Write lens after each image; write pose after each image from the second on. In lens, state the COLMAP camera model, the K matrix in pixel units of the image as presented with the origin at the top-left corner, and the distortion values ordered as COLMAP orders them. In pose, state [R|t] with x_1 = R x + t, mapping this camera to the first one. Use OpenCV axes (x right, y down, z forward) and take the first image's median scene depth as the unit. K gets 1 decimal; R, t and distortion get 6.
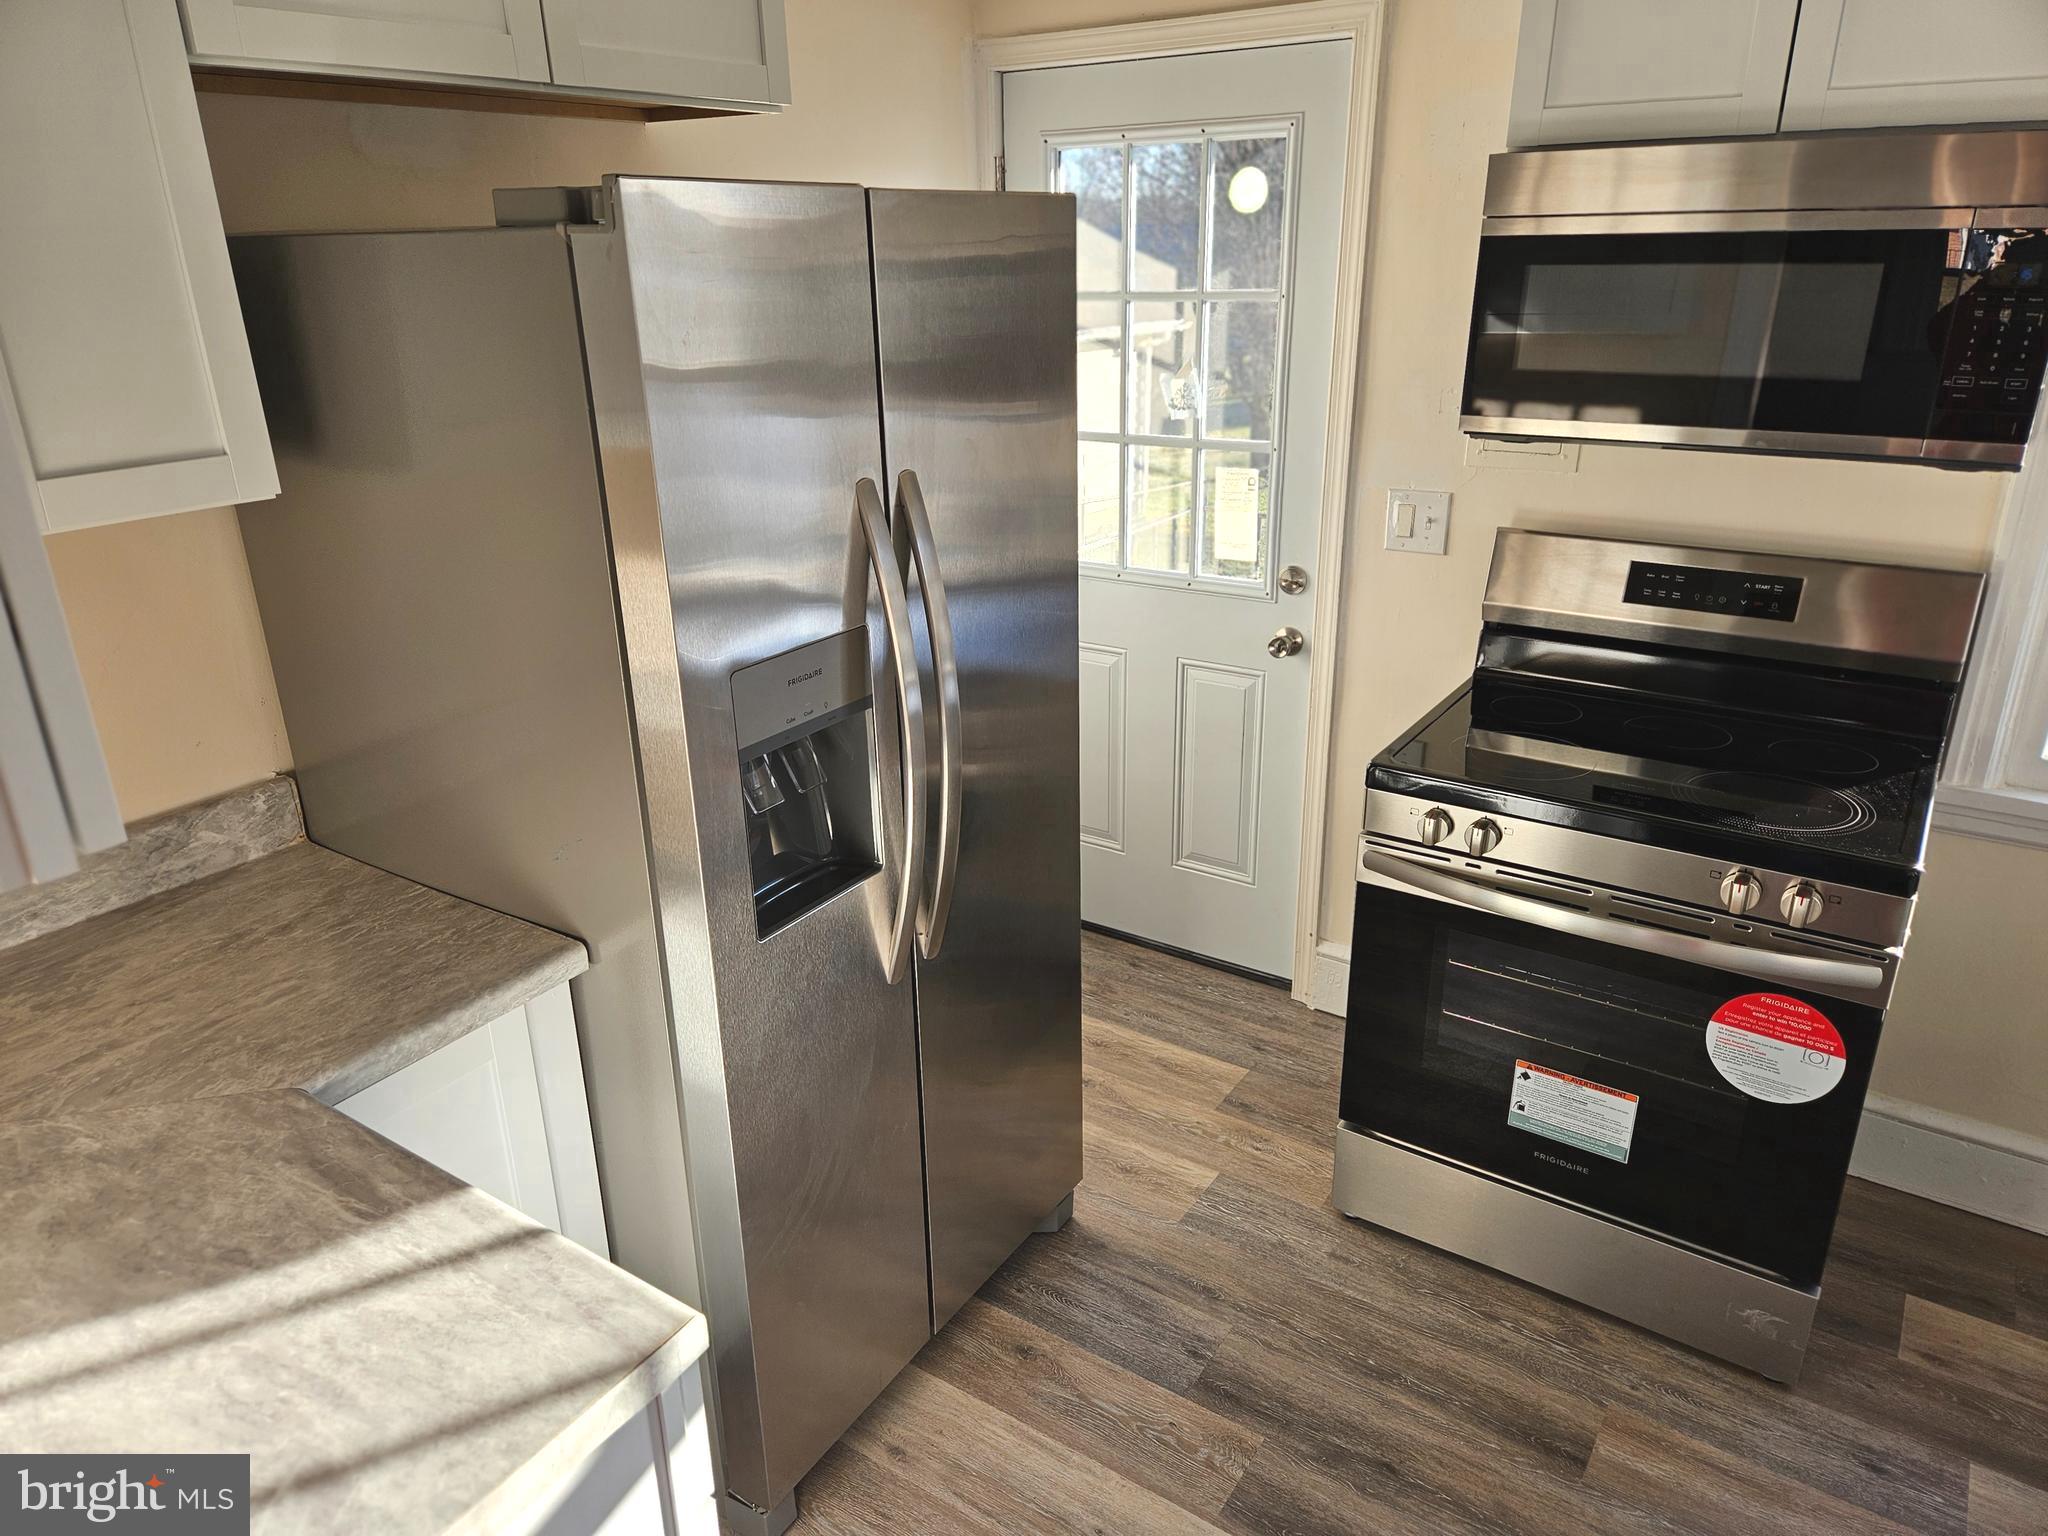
lens RADIAL K [[1371.8, 0, 1019.8], [0, 1371.8, 776.9], [0, 0, 1]] dist [0.070500, -0.058424]
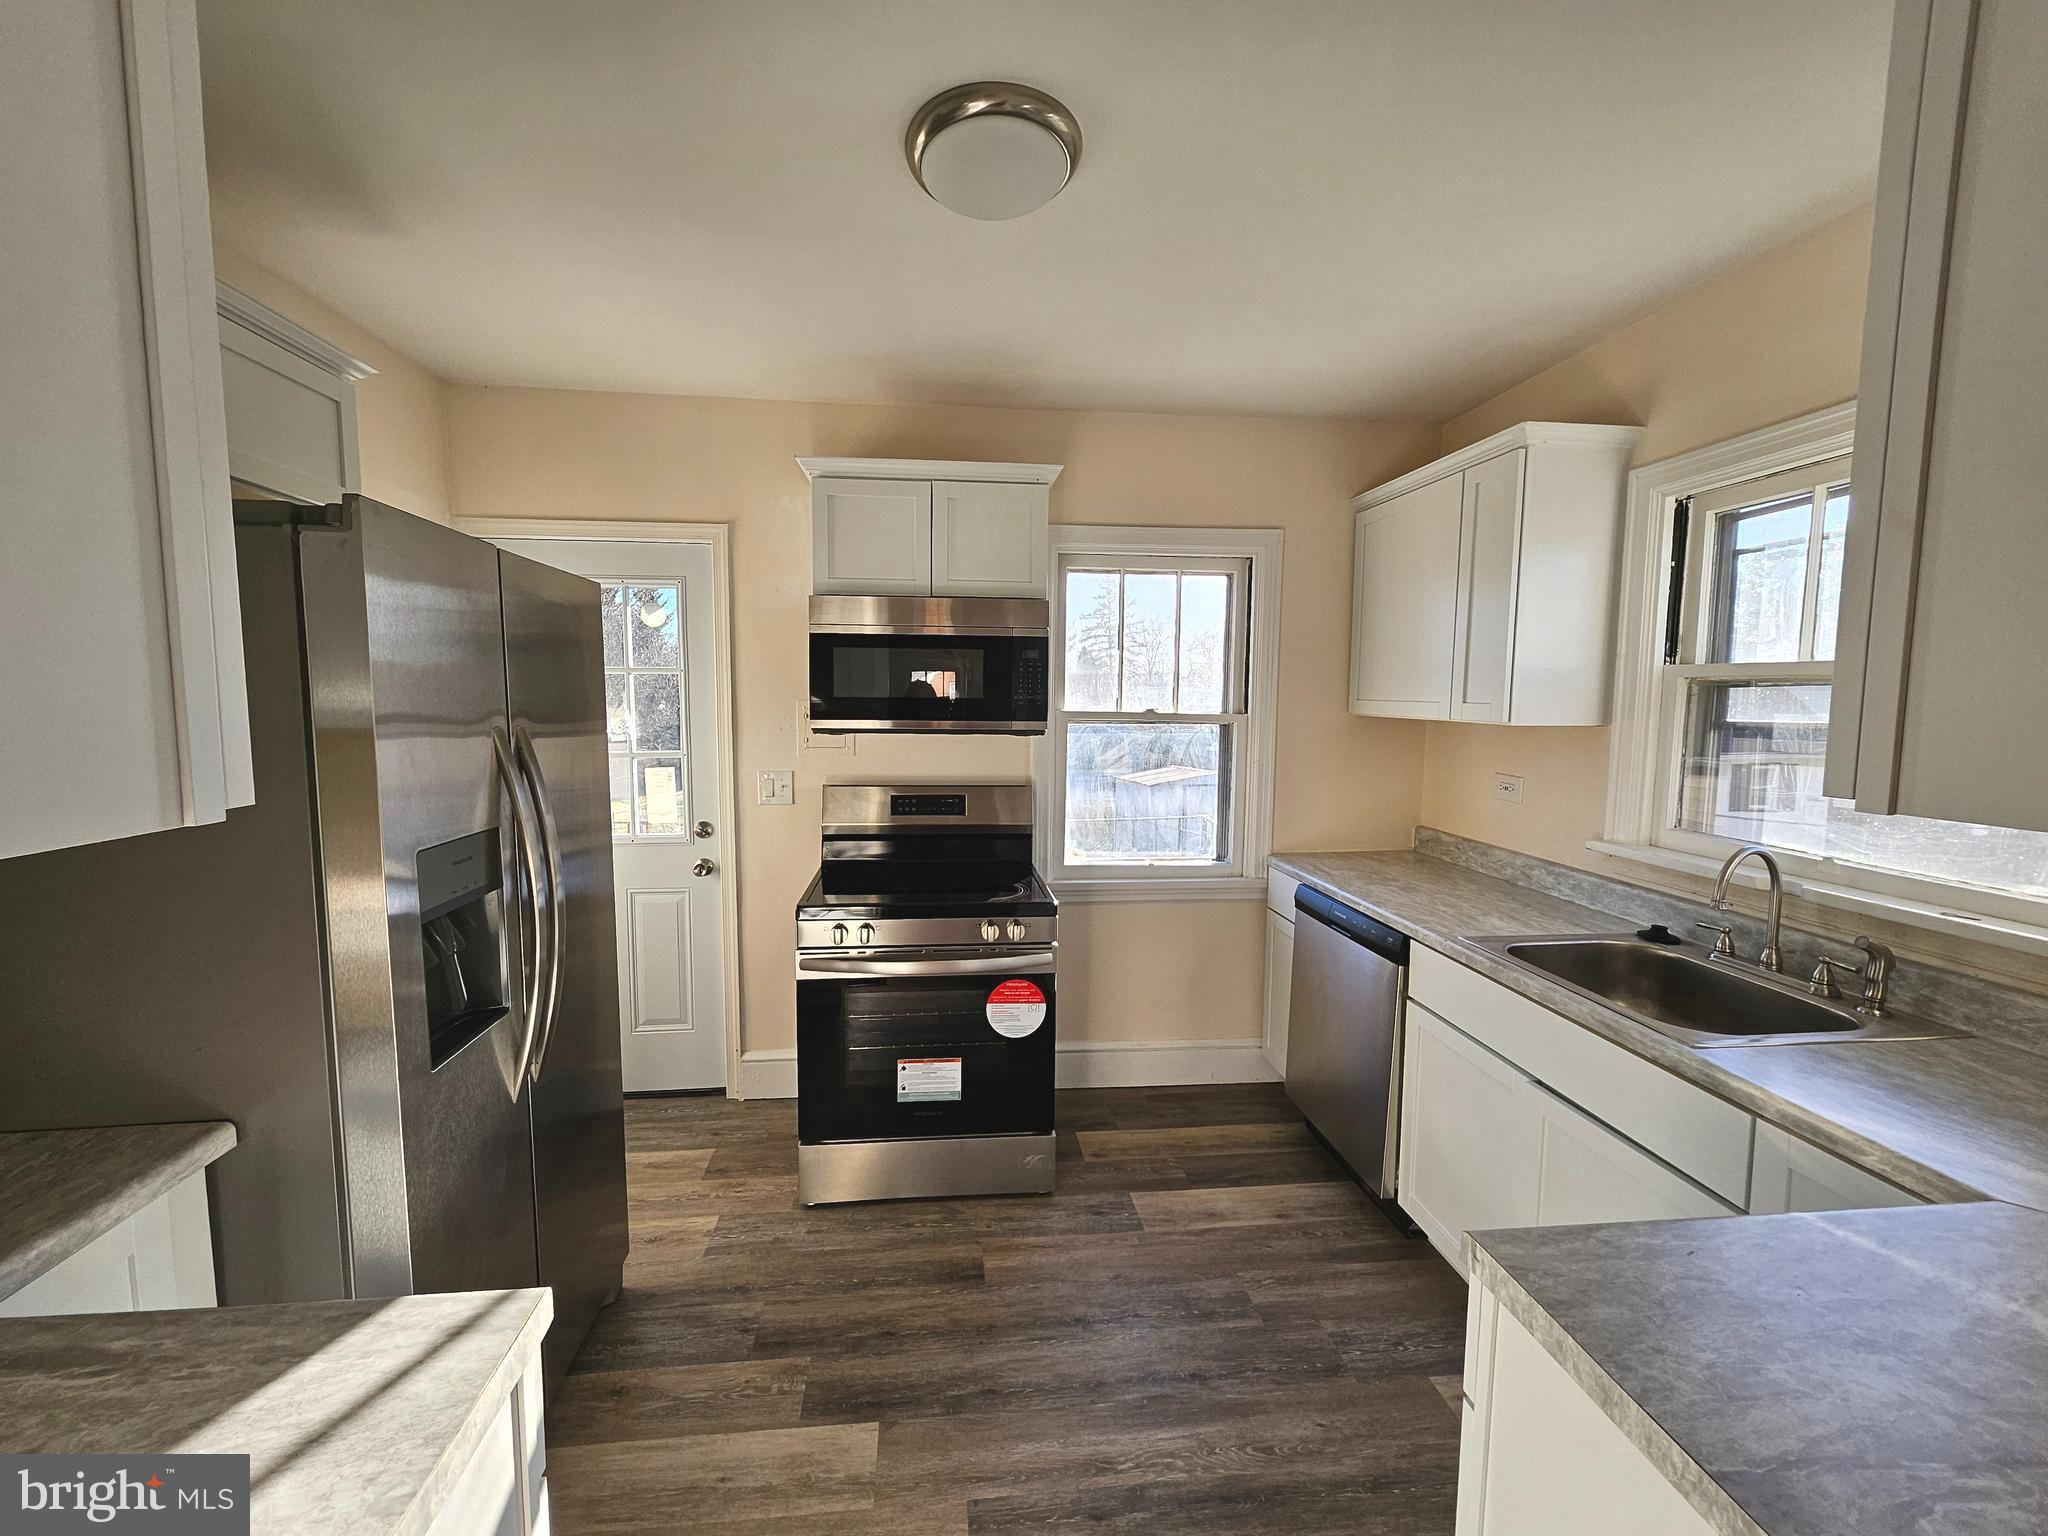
lens RADIAL K [[801.3, 0, 1008.0], [0, 801.3, 763.6], [0, 0, 1]] dist [0.005176, -0.001613]
pose [[0.770424, -0.035011, 0.636570, -0.182835], [0.218724, 0.952404, -0.212334, 0.093213], [-0.598838, 0.302820, 0.741413, 0.035293]]
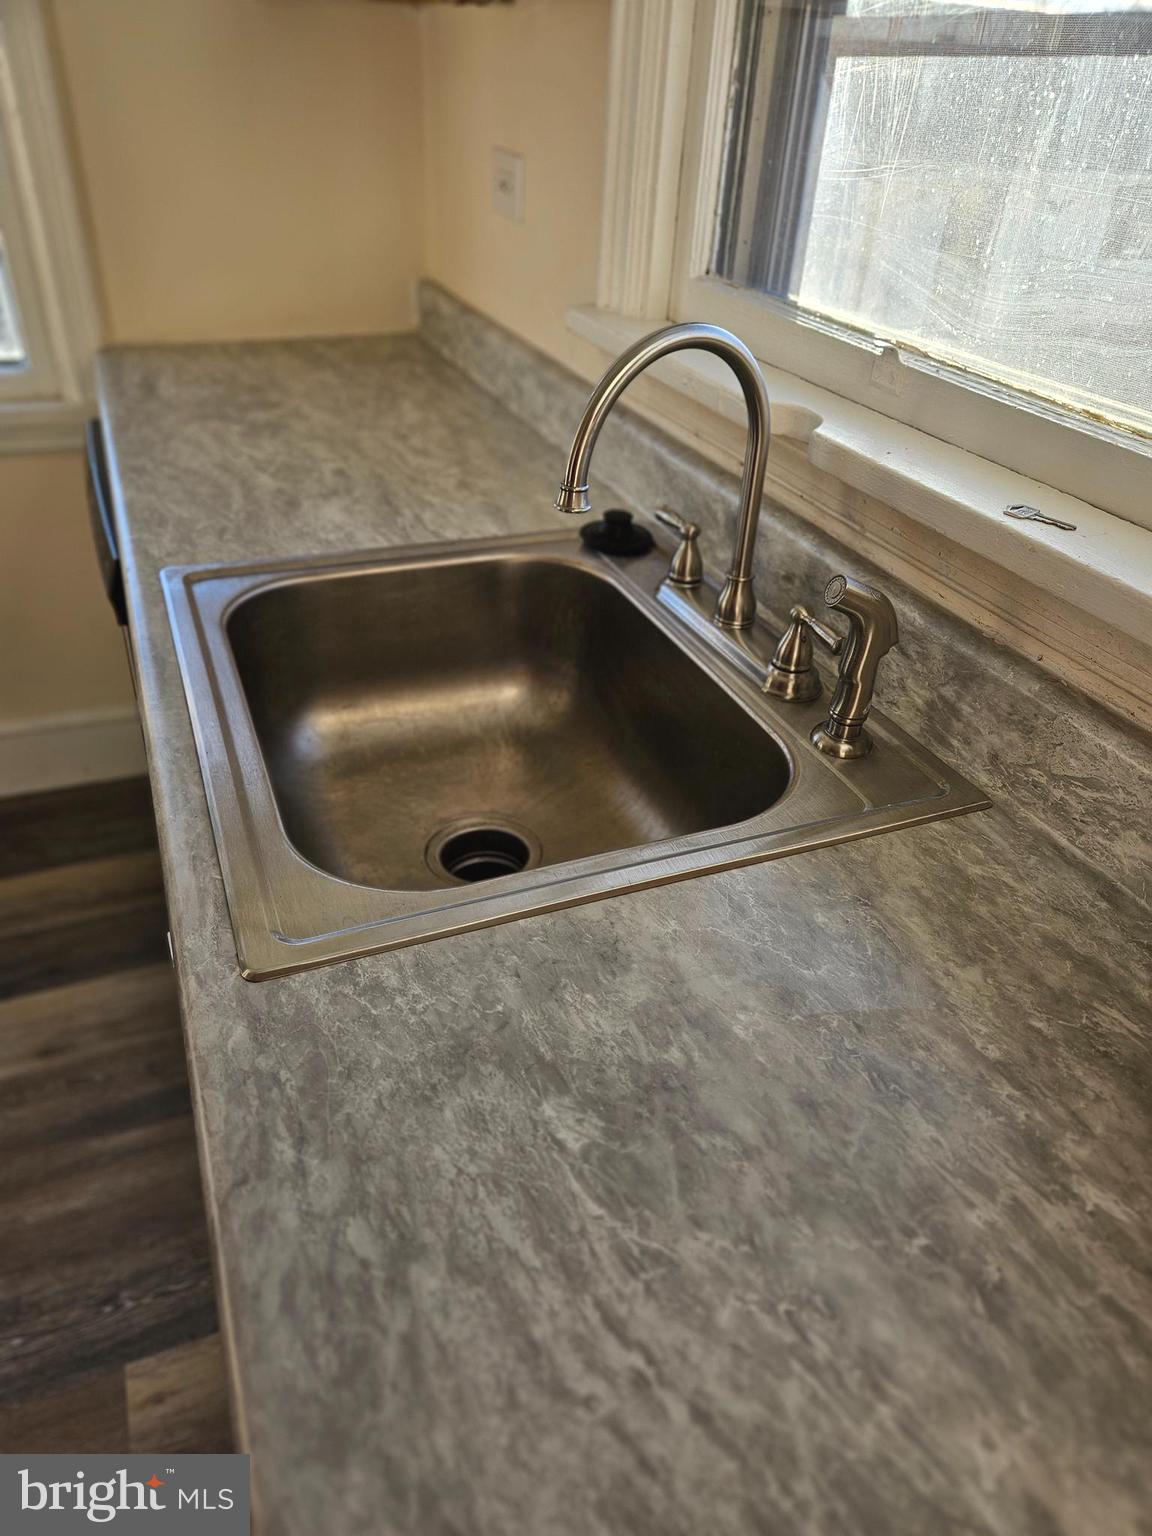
lens RADIAL K [[1028.9, 0, 575.7], [0, 1028.9, 779.7], [0, 0, 1]] dist [0.070500, -0.058424]
pose [[0.553006, -0.434005, 0.711213, 0.516003], [0.259241, 0.900873, 0.348168, 0.169195], [-0.791820, -0.008163, 0.610700, 0.010298]]
